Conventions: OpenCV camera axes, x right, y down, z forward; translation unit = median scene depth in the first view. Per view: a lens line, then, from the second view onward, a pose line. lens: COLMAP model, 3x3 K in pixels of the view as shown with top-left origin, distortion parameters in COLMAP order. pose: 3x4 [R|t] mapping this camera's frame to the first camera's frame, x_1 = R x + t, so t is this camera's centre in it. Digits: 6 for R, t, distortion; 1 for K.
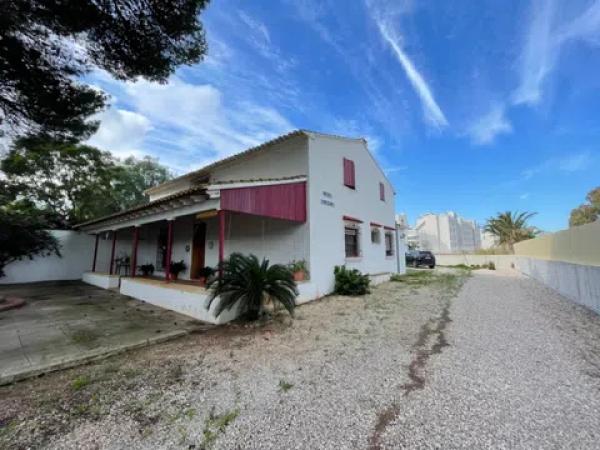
lens RADIAL K [[240.6, 0, 299.6], [0, 240.6, 222.3], [0, 0, 1]] dist [-0.011207, 0.000056]
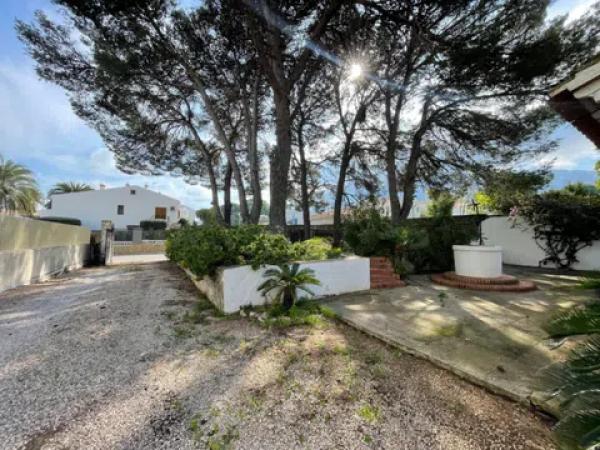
lens RADIAL K [[240.6, 0, 299.6], [0, 240.6, 222.3], [0, 0, 1]] dist [-0.011207, 0.000056]
pose [[-0.371773, -0.057958, -0.926513, 0.095112], [0.118512, 0.986920, -0.109291, 0.050998], [0.920728, -0.150434, -0.360041, 0.426395]]
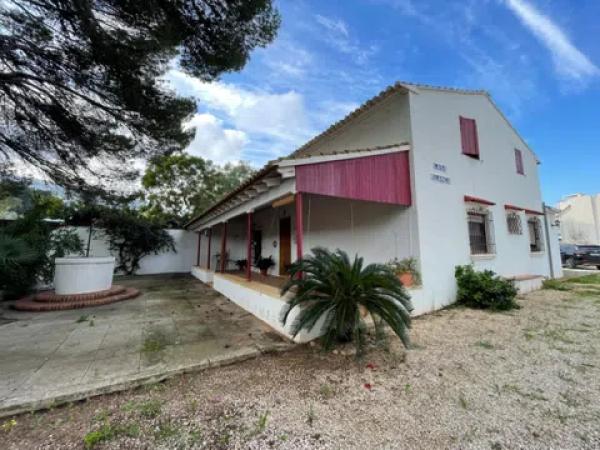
lens RADIAL K [[239.6, 0, 300.0], [0, 239.6, 223.3], [0, 0, 1]] dist [-0.006969, 0.000176]
pose [[0.935088, -0.040272, -0.352119, -0.033476], [0.048006, 0.998759, 0.013255, 0.024602], [0.351148, -0.029298, 0.935861, 0.184249]]
